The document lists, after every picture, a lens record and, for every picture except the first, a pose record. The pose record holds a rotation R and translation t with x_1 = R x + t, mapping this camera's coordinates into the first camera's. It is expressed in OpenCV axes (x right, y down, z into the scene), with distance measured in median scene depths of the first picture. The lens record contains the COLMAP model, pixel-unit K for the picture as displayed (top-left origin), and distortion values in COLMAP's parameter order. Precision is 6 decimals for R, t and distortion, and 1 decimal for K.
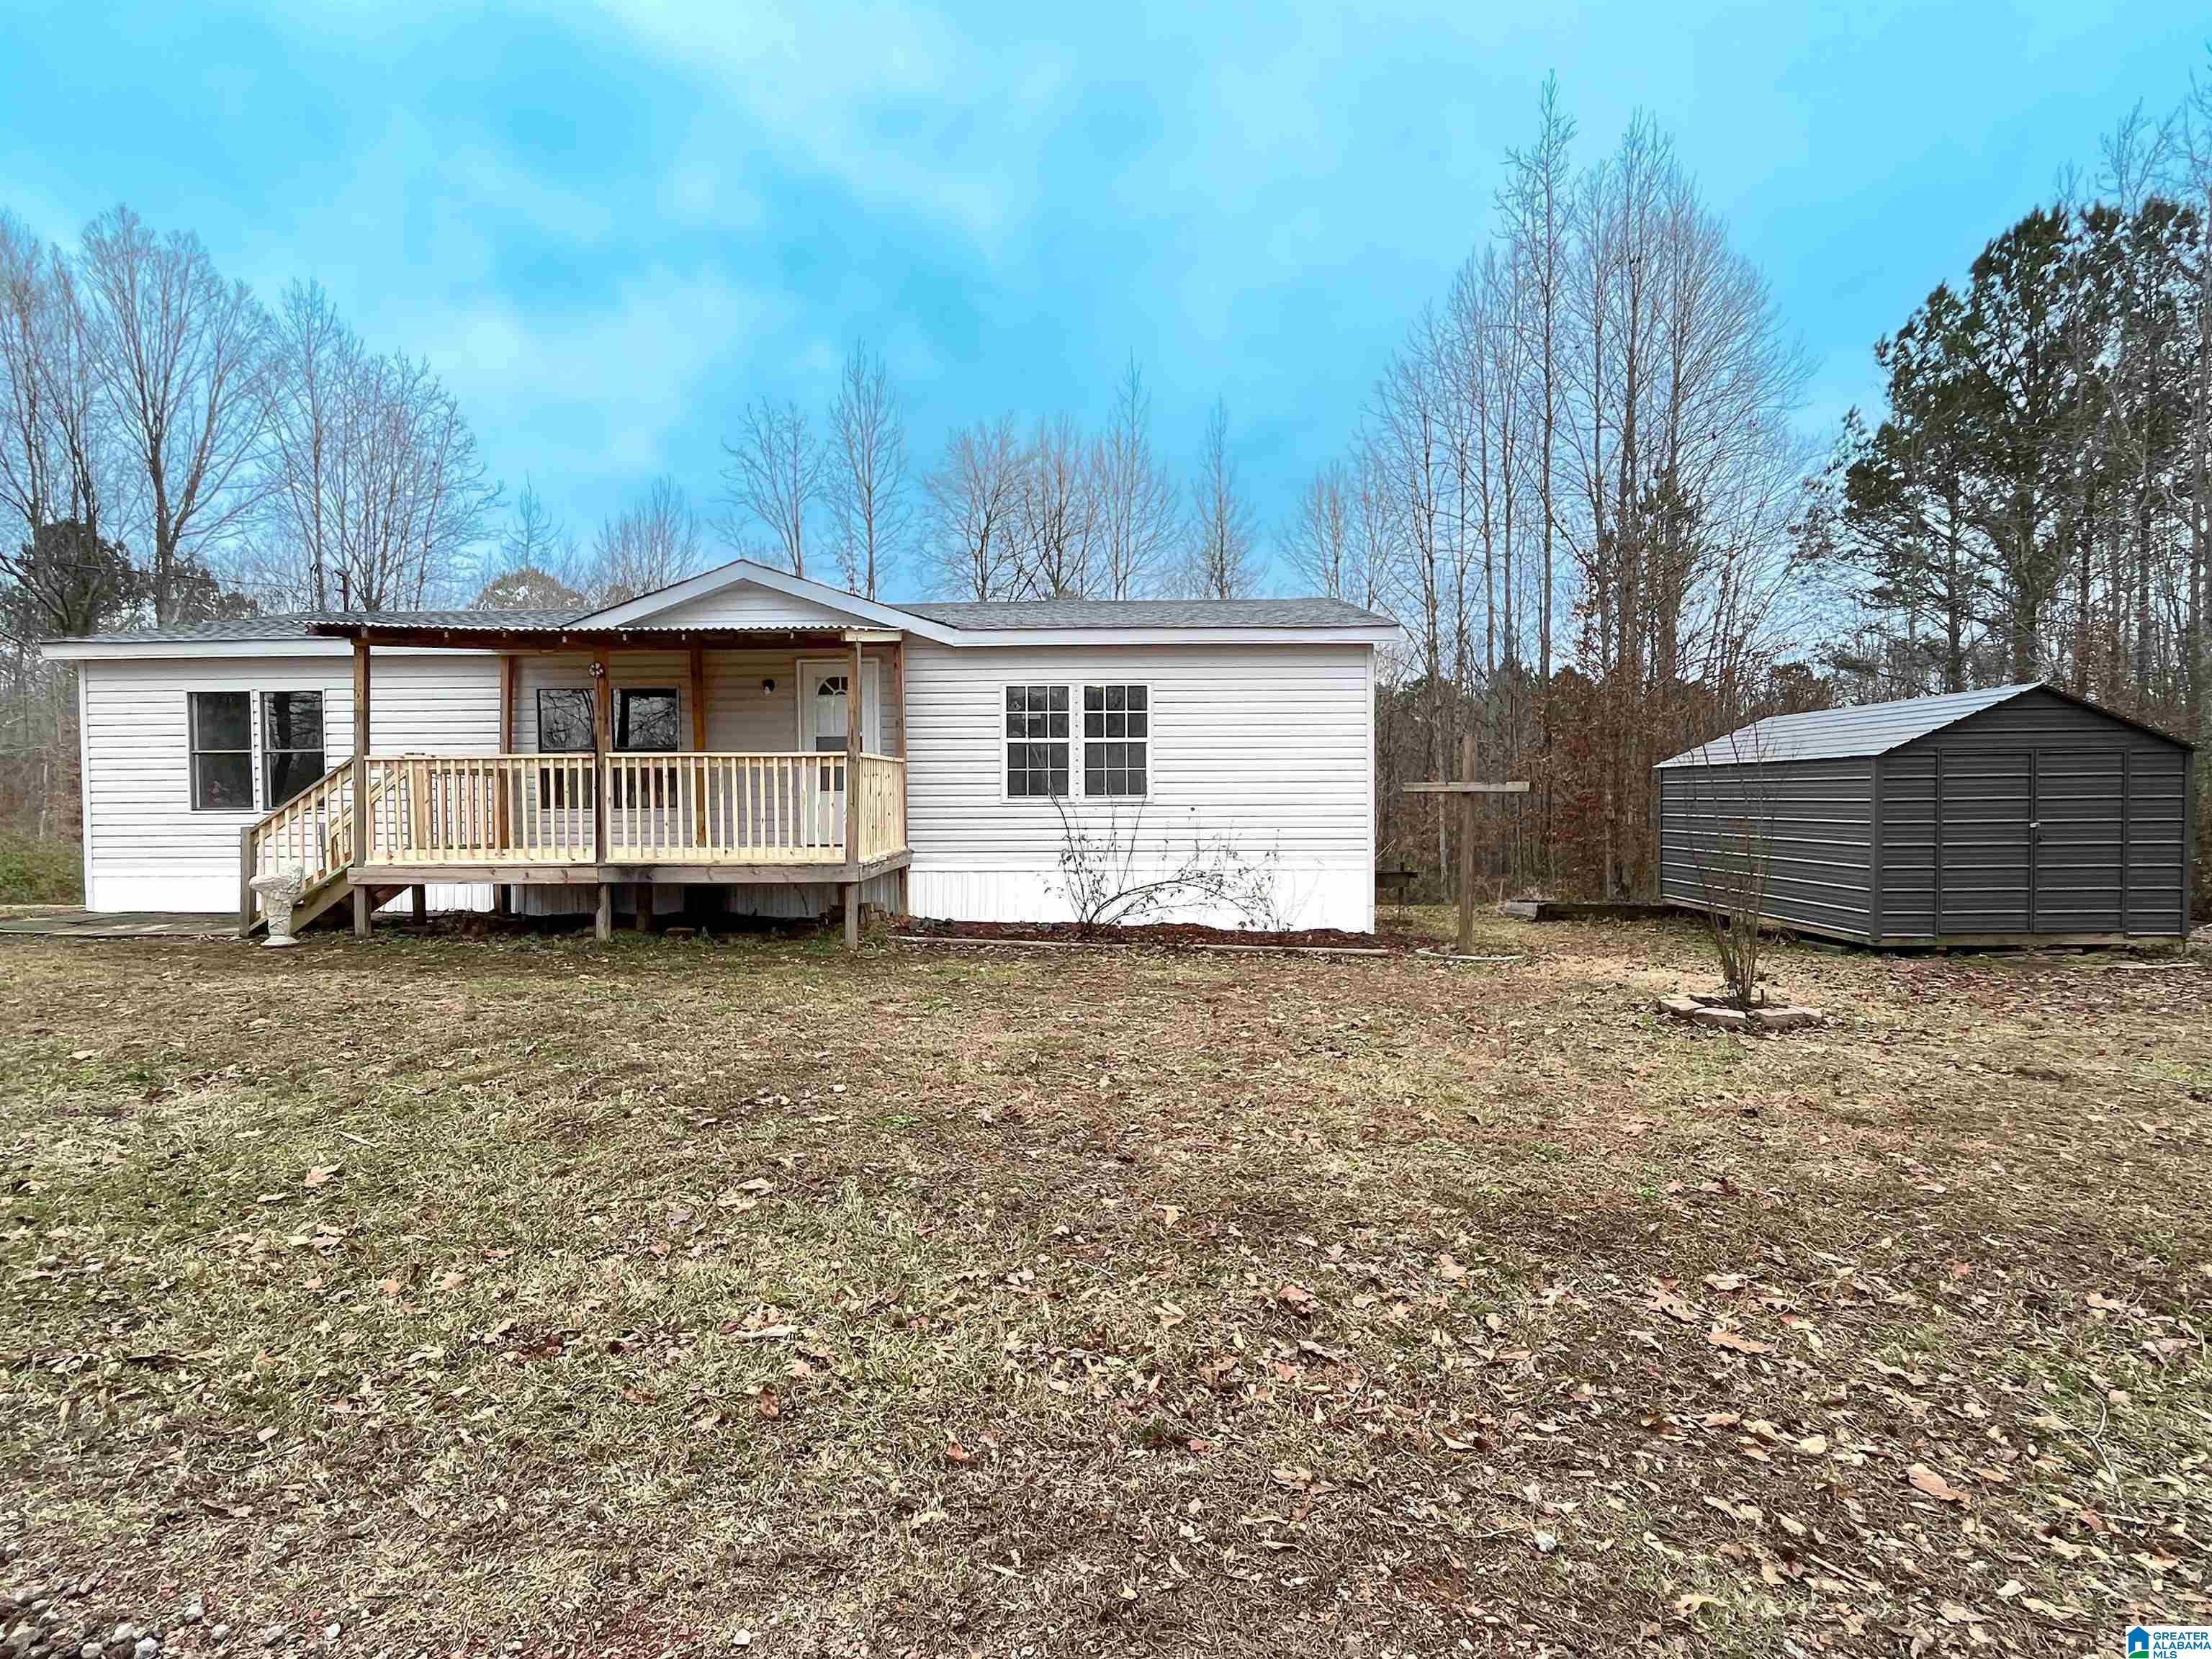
lens RADIAL K [[1089.8, 0, 1100.6], [0, 1089.8, 817.3], [0, 0, 1]] dist [-0.008725, -0.000234]
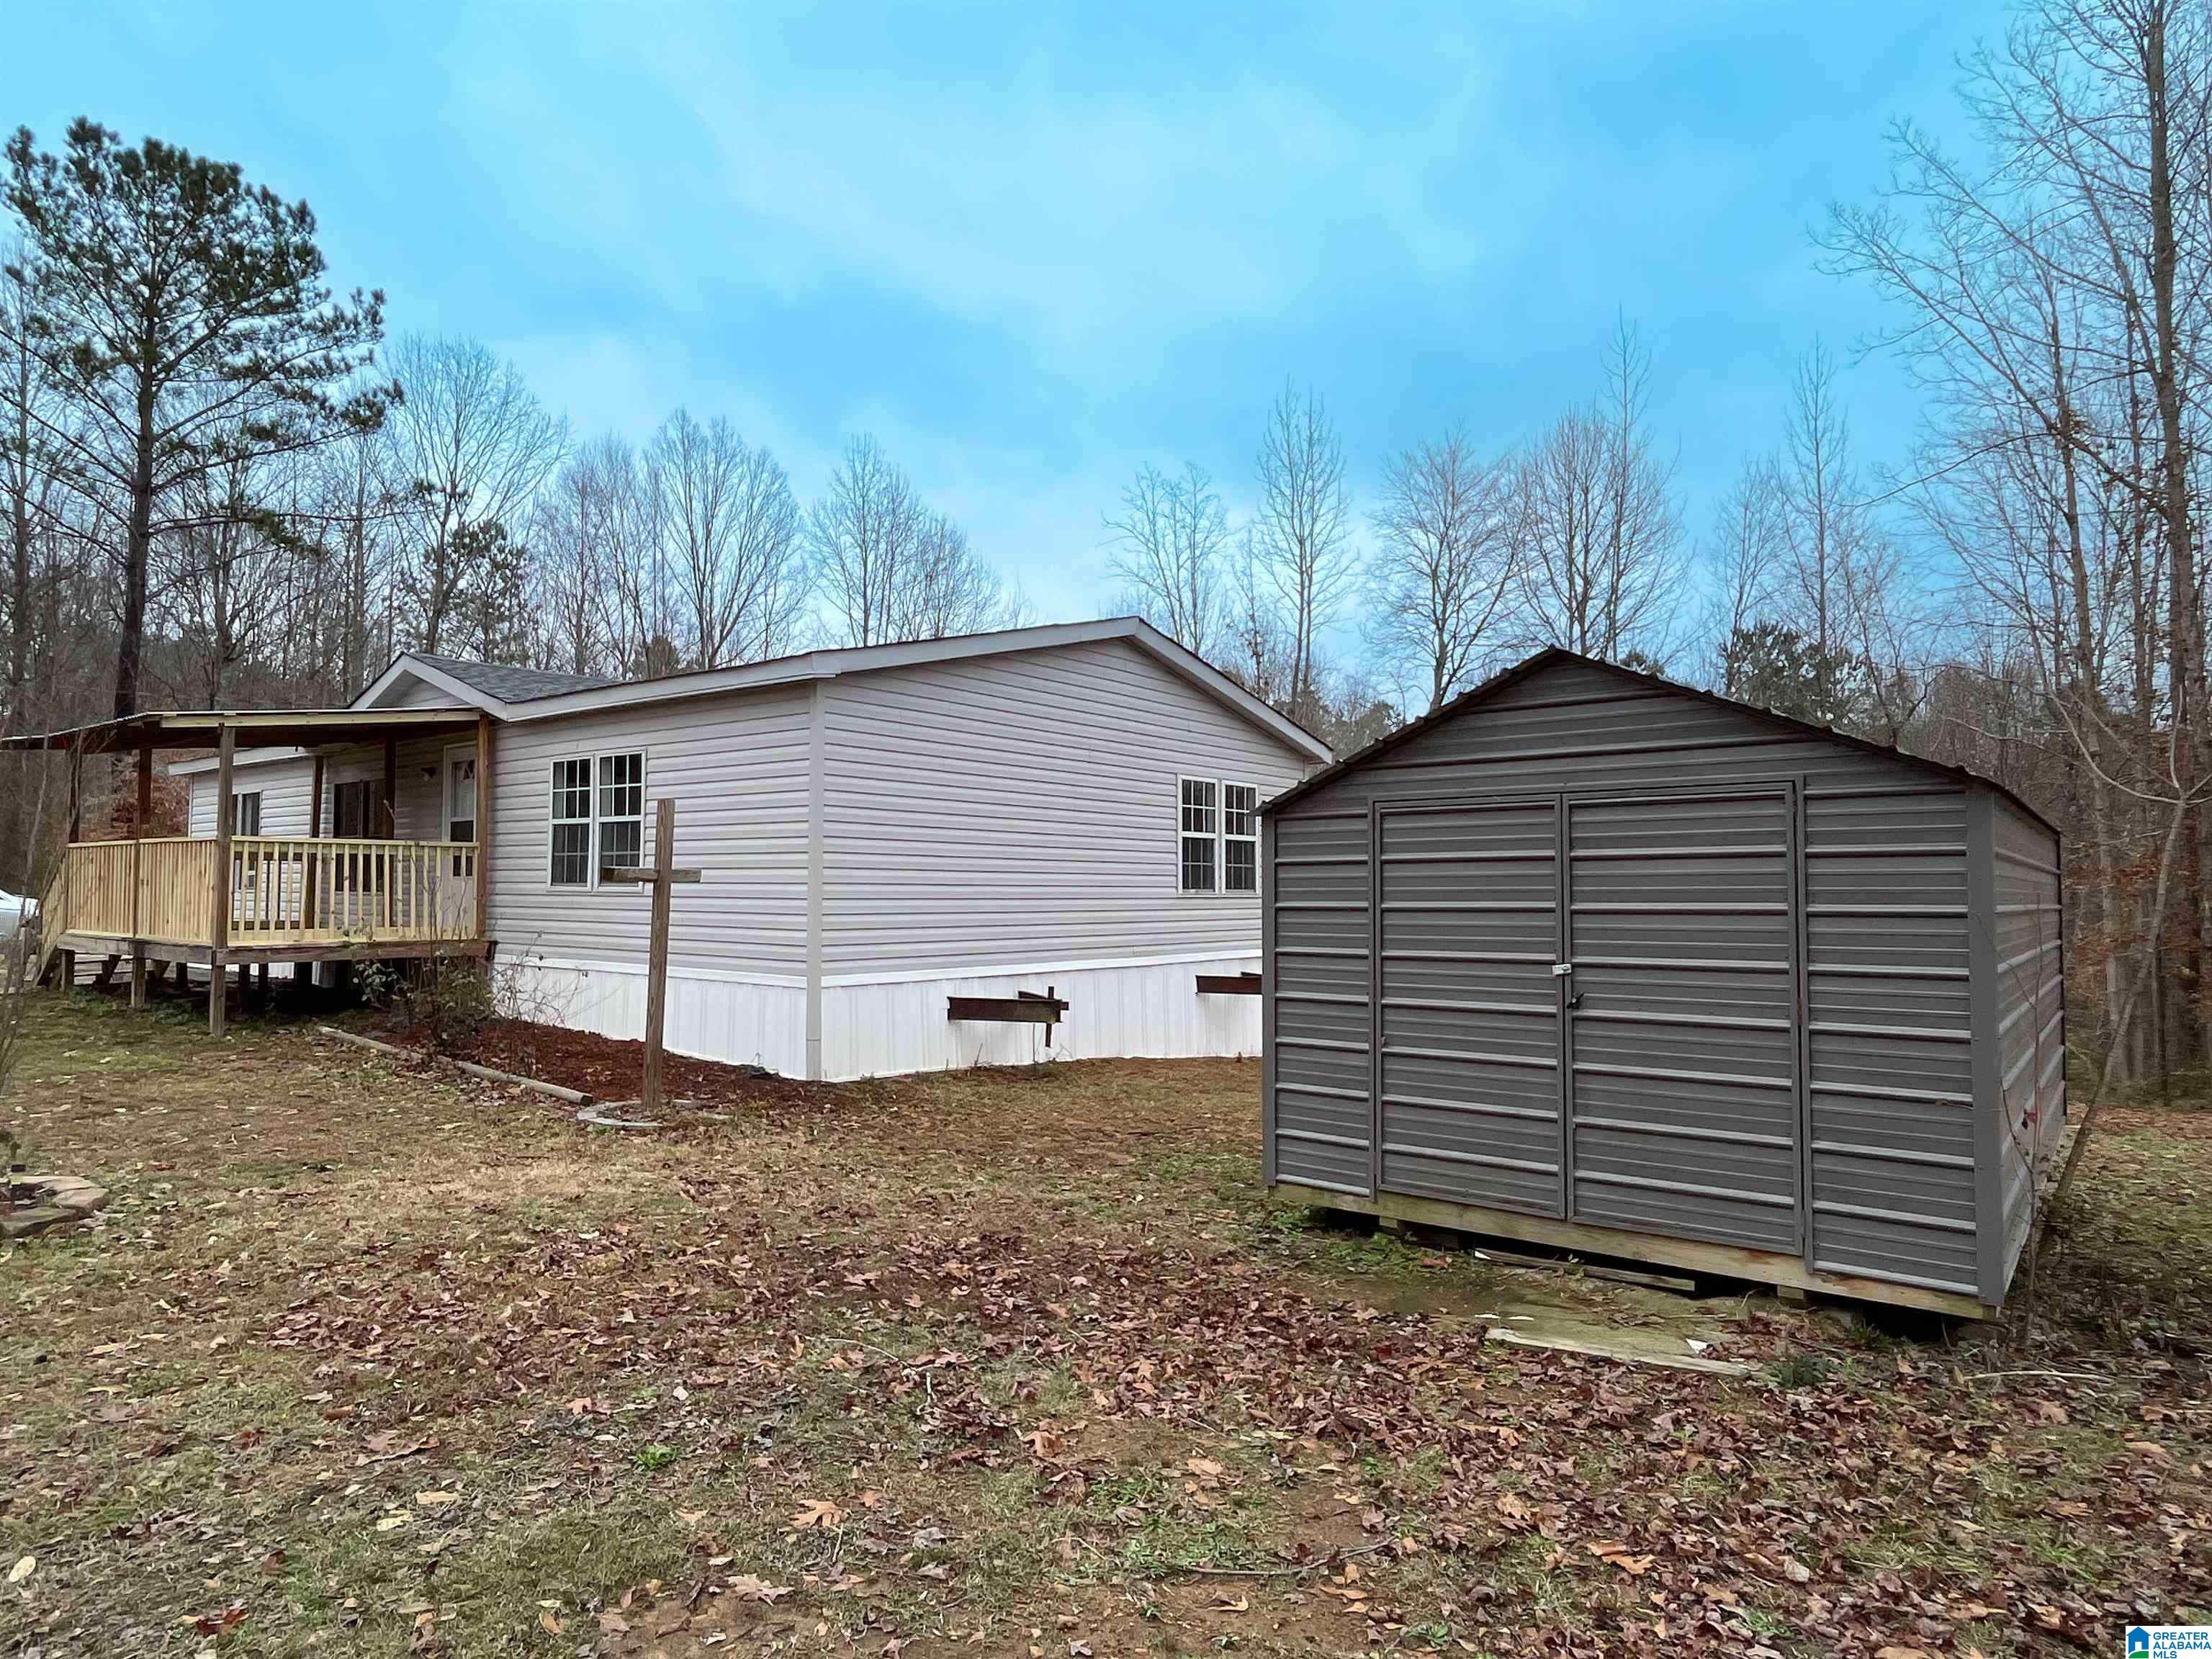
lens RADIAL K [[1322.3, 0, 1108.1], [0, 1322.3, 826.6], [0, 0, 1]] dist [-0.003626, -0.000359]
pose [[0.794785, -0.014771, -0.606711, 0.938256], [-0.042806, 0.995850, -0.080320, 0.001156], [0.605379, 0.089807, 0.790854, 0.418892]]
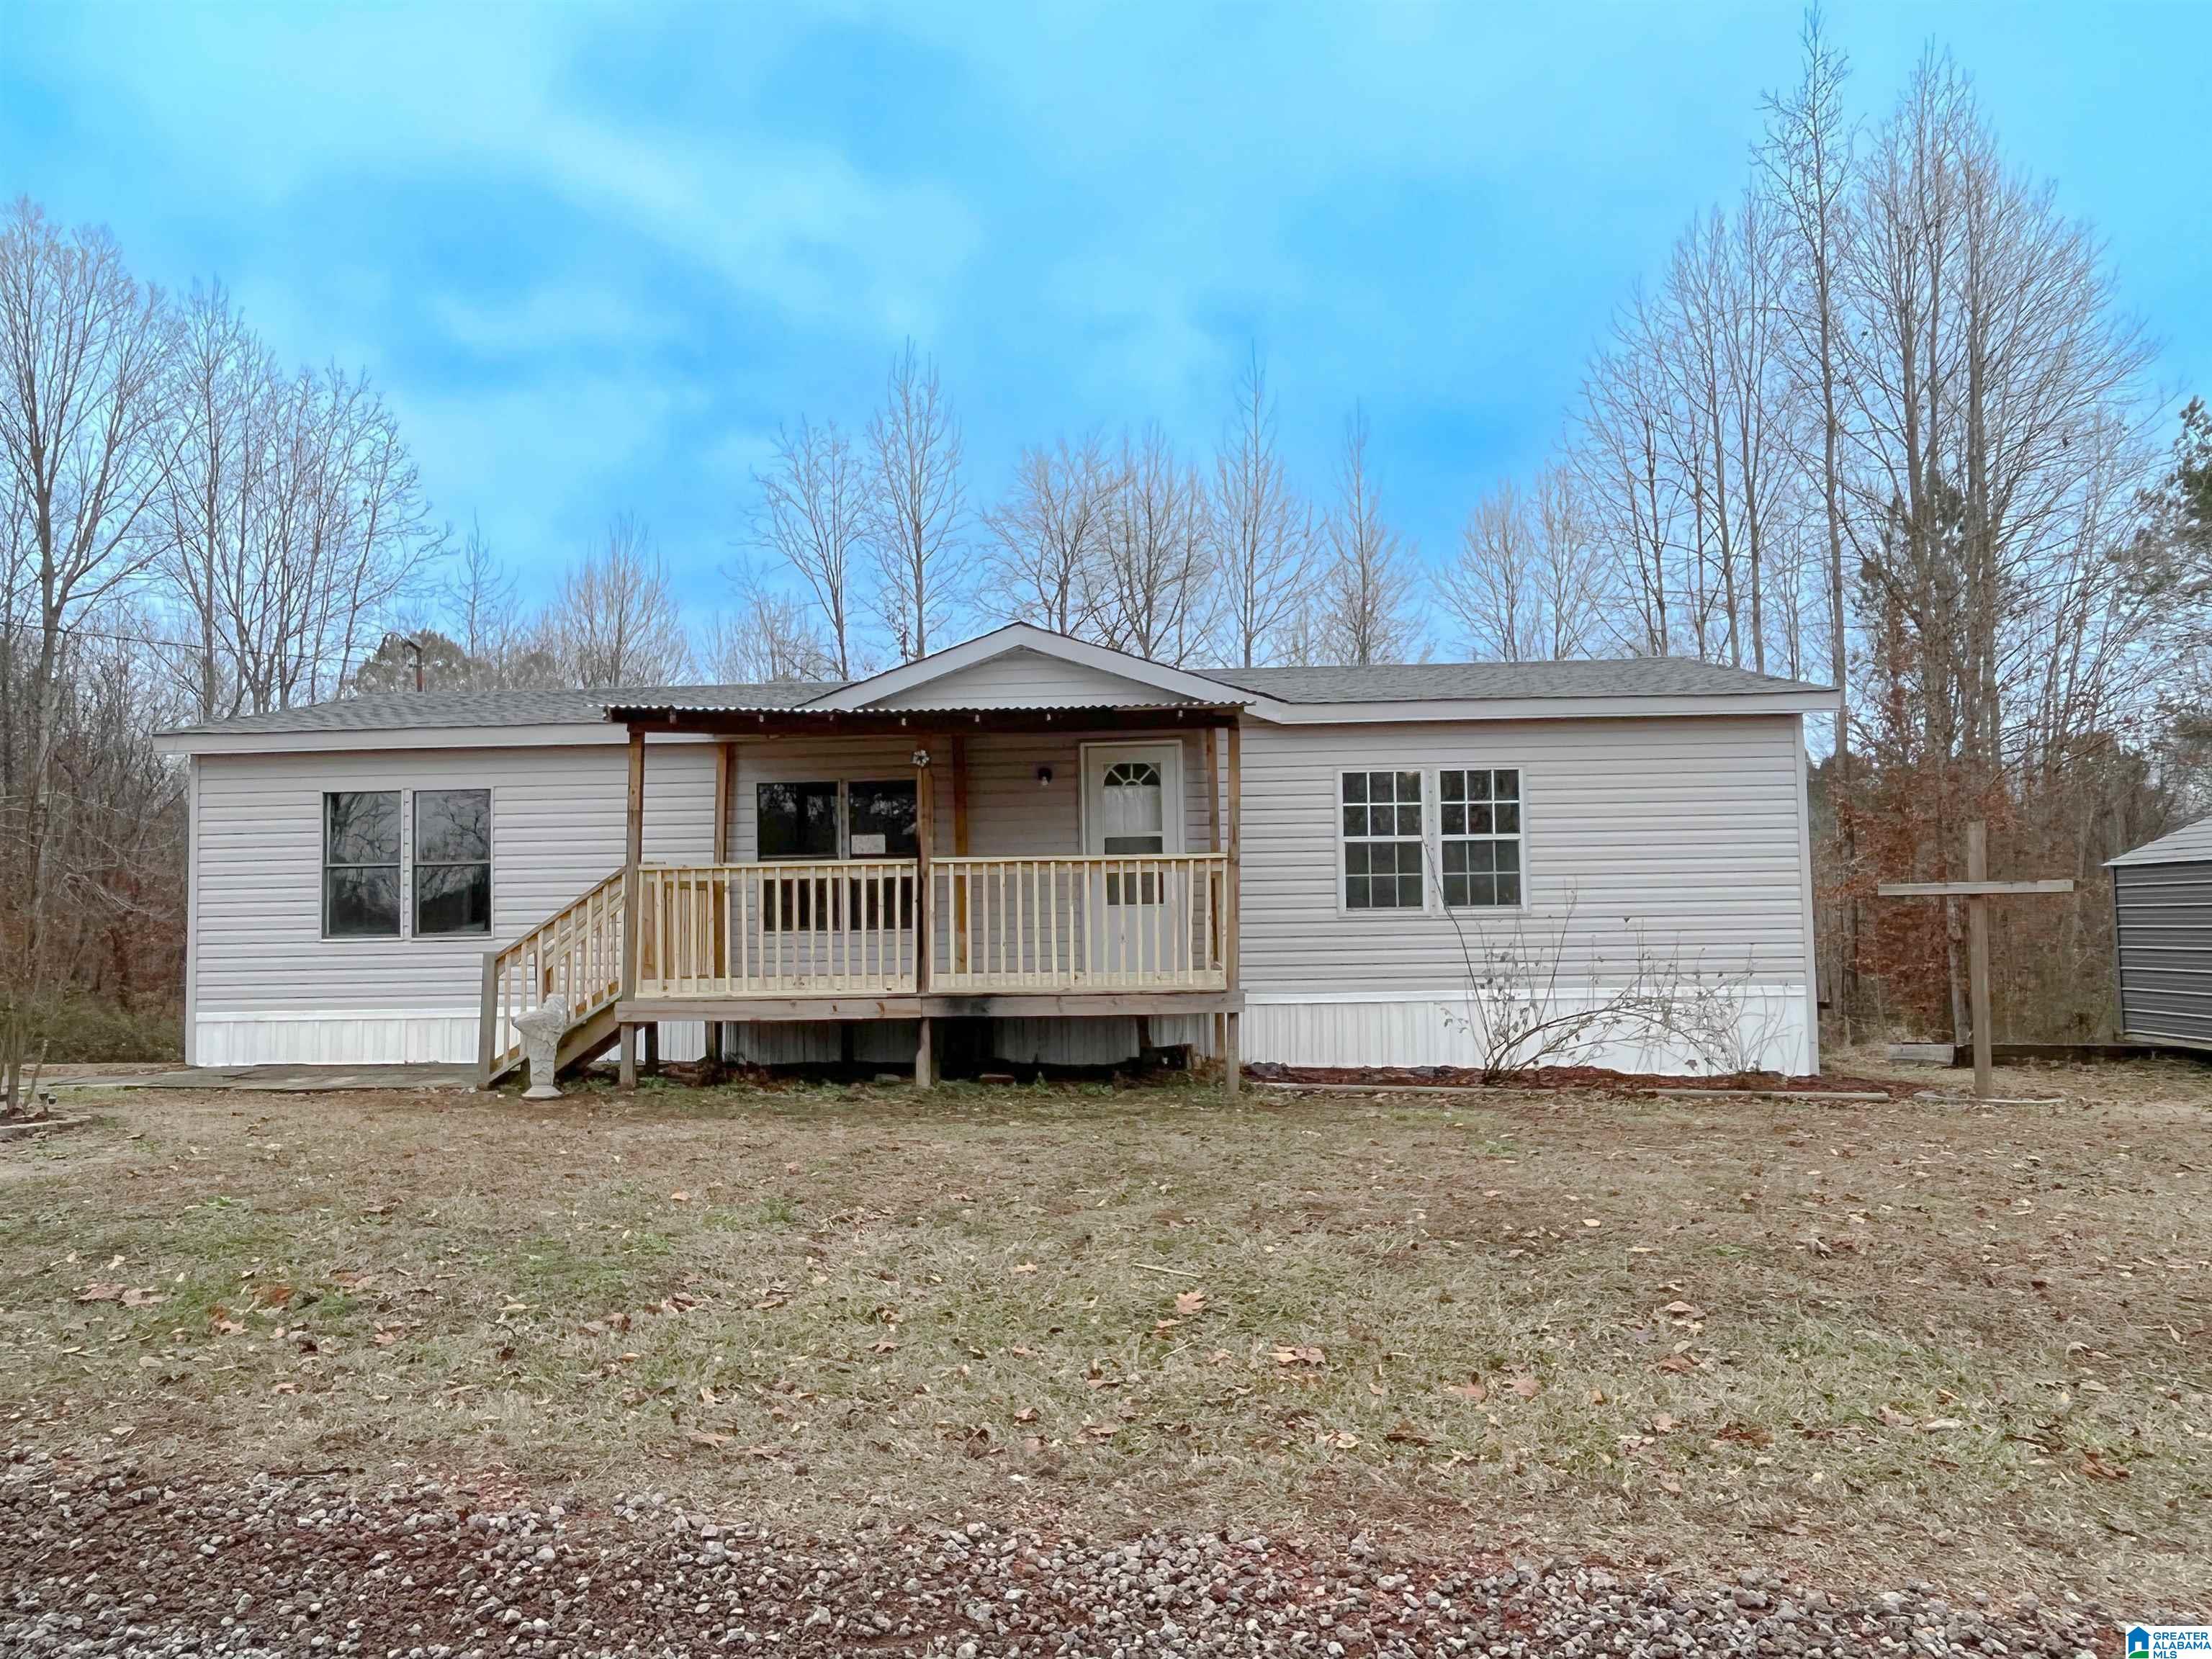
lens RADIAL K [[1474.1, 0, 1107.7], [0, 1474.1, 828.9], [0, 0, 1]] dist [-0.009974, -0.000206]
pose [[0.999707, -0.012361, -0.020829, -0.237502], [0.010563, 0.996385, -0.084291, 0.011381], [0.021796, 0.084046, 0.996223, -0.084601]]
